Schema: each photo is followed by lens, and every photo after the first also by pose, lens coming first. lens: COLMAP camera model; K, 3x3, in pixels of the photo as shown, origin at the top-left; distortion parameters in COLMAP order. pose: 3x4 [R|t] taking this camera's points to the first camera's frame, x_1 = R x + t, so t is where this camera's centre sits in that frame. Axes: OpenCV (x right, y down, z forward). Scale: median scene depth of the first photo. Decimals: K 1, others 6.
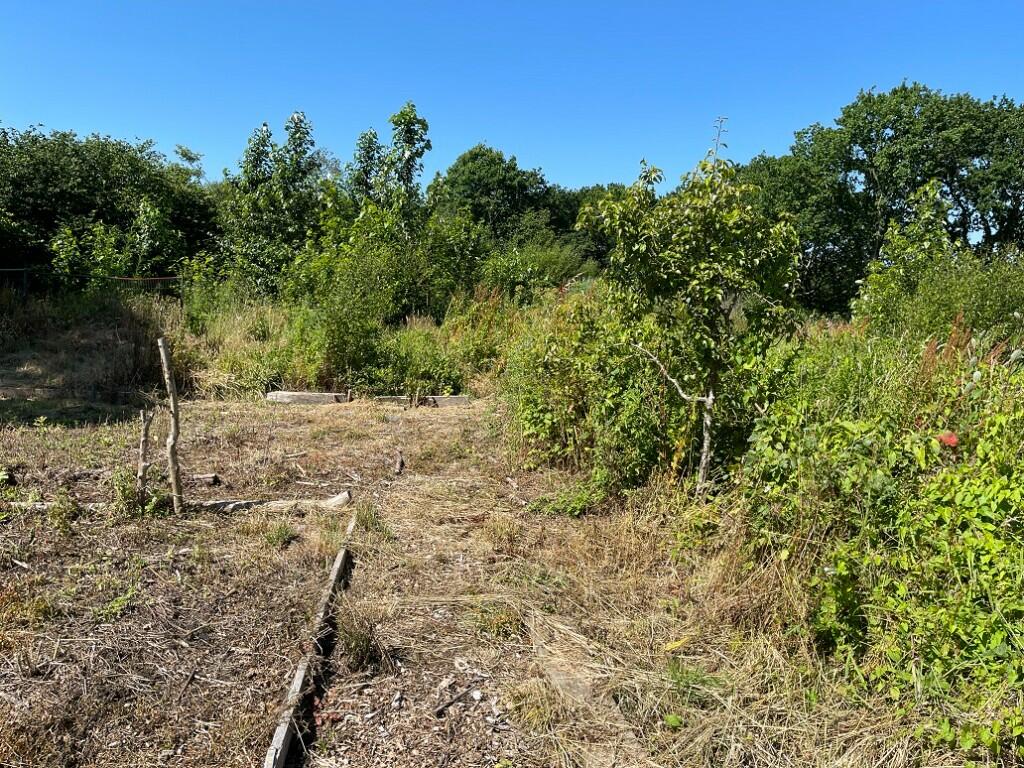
lens RADIAL K [[791.9, 0, 512.0], [0, 791.9, 384.0], [0, 0, 1]] dist [0.127132, -0.220656]
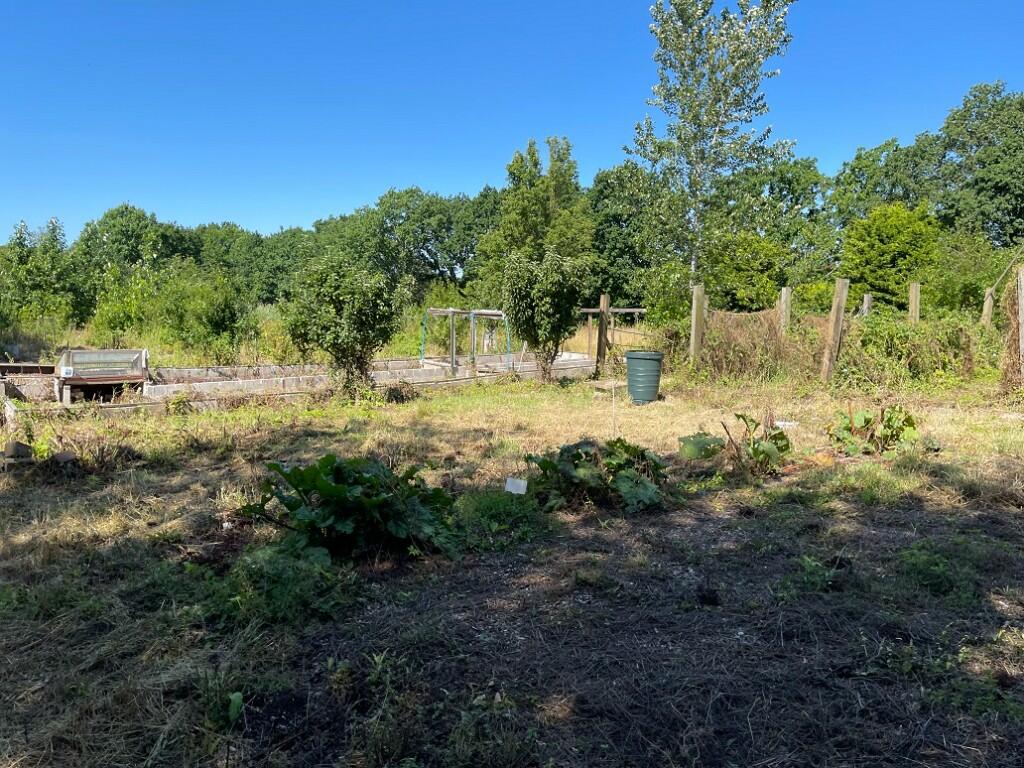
lens RADIAL K [[791.9, 0, 512.0], [0, 791.9, 384.0], [0, 0, 1]] dist [0.127132, -0.220656]
pose [[0.888334, -0.083340, 0.451572, -0.124397], [0.090283, 0.995897, 0.006191, 0.057624], [-0.450235, 0.035269, 0.892213, -0.588713]]
